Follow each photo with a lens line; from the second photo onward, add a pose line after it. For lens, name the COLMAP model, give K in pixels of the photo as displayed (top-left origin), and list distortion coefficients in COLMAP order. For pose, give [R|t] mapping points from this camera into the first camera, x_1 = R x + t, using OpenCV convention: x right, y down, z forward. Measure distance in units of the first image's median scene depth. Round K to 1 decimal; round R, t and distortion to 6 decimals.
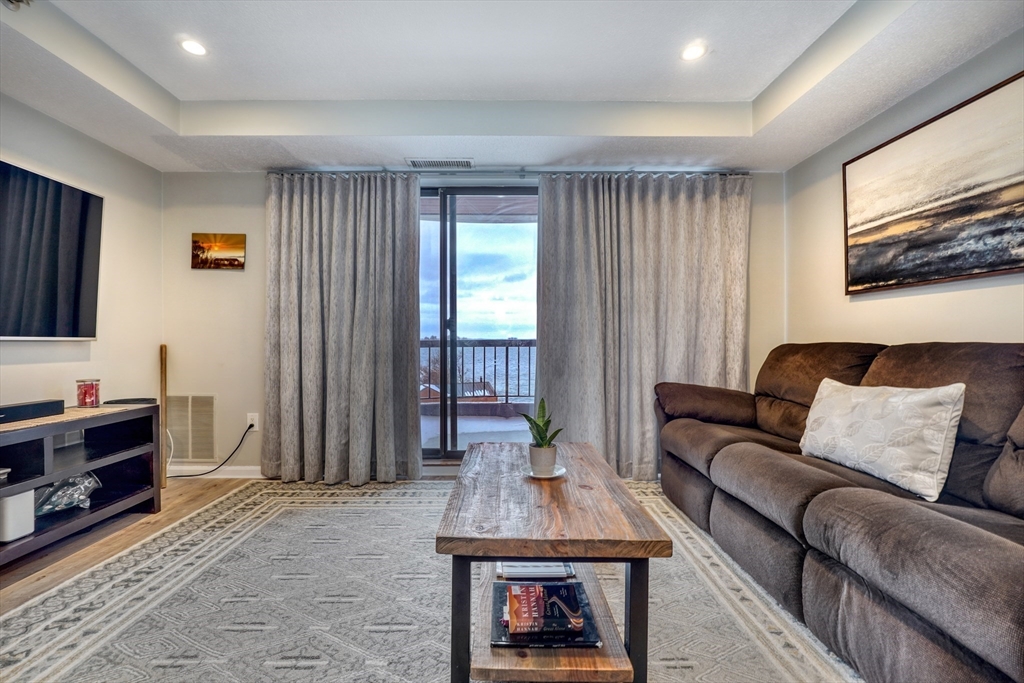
lens RADIAL K [[436.8, 0, 506.7], [0, 436.8, 343.6], [0, 0, 1]] dist [-0.026260, 0.009968]
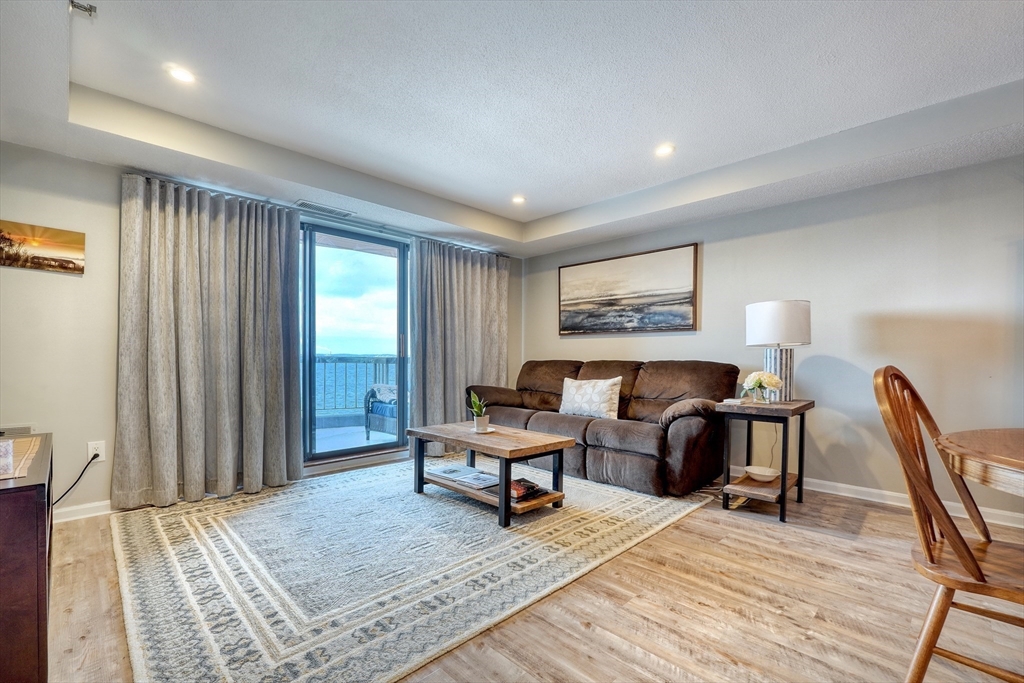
lens RADIAL K [[441.1, 0, 514.8], [0, 441.1, 362.8], [0, 0, 1]] dist [-0.016468, 0.005348]
pose [[0.710451, -0.004976, 0.703730, -0.685272], [-0.000990, 0.999967, 0.008070, -0.005432], [-0.703746, -0.006430, 0.710422, -0.240249]]
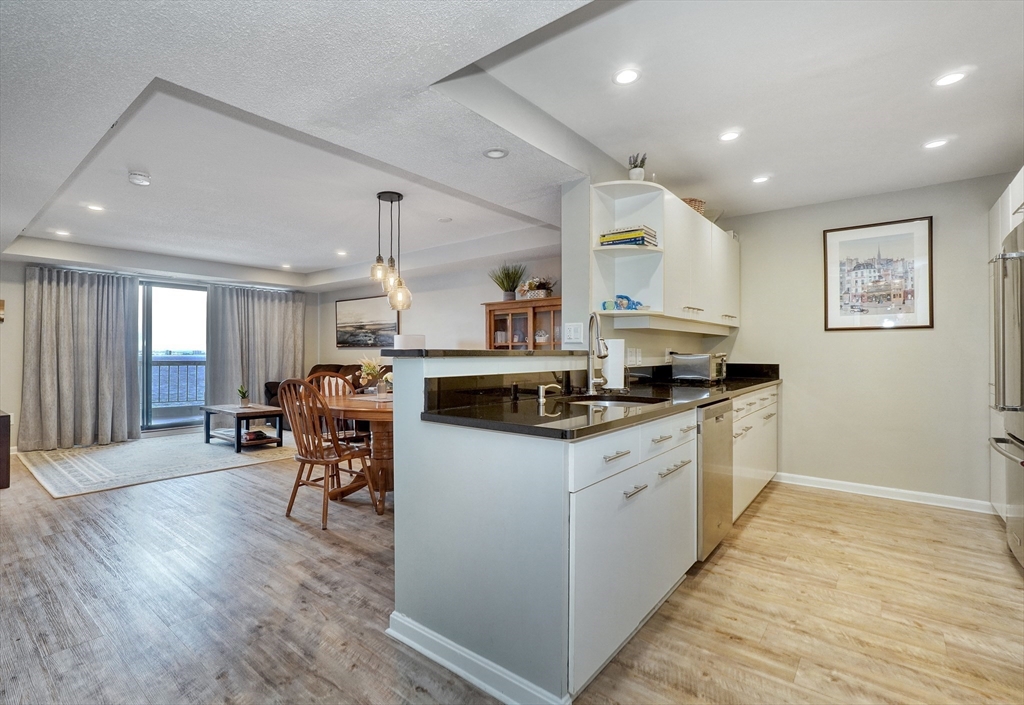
lens RADIAL K [[480.9, 0, 495.8], [0, 480.9, 349.9], [0, 0, 1]] dist [-0.002093, -0.000474]
pose [[0.636957, 0.006704, 0.770871, -0.913358], [0.001843, 0.999946, -0.010219, -0.056639], [-0.770897, 0.007930, 0.636910, -1.690781]]
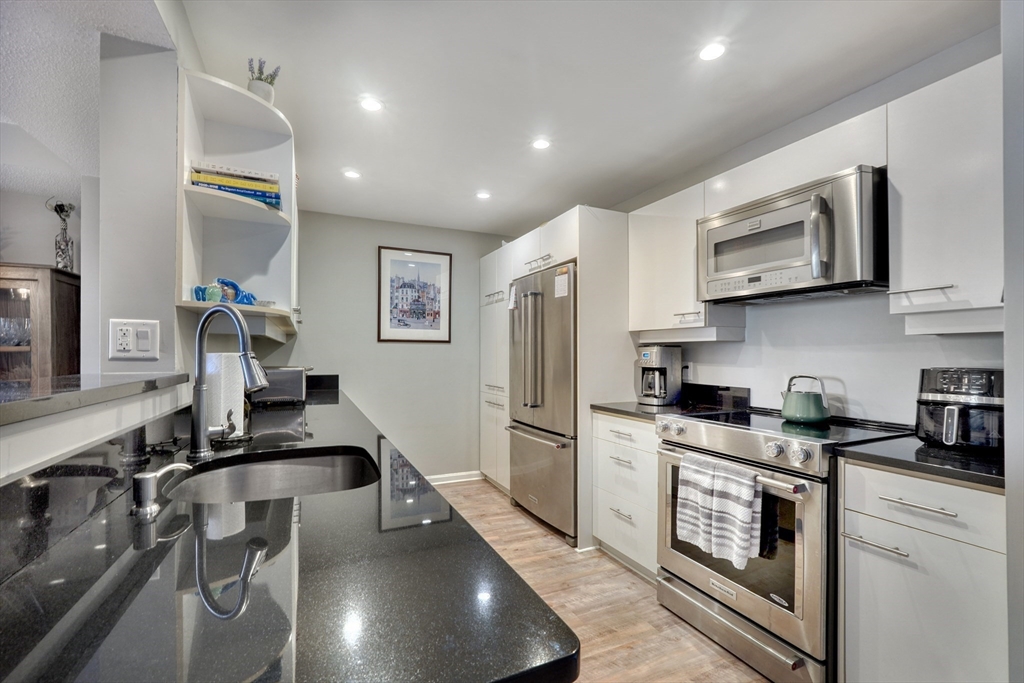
lens RADIAL K [[444.3, 0, 507.7], [0, 444.3, 354.1], [0, 0, 1]] dist [-0.001261, 0.000121]
pose [[-0.402025, 0.002766, 0.915624, -0.590640], [0.005241, 0.999986, -0.000719, -0.087784], [-0.915614, 0.004510, -0.402034, -1.303726]]
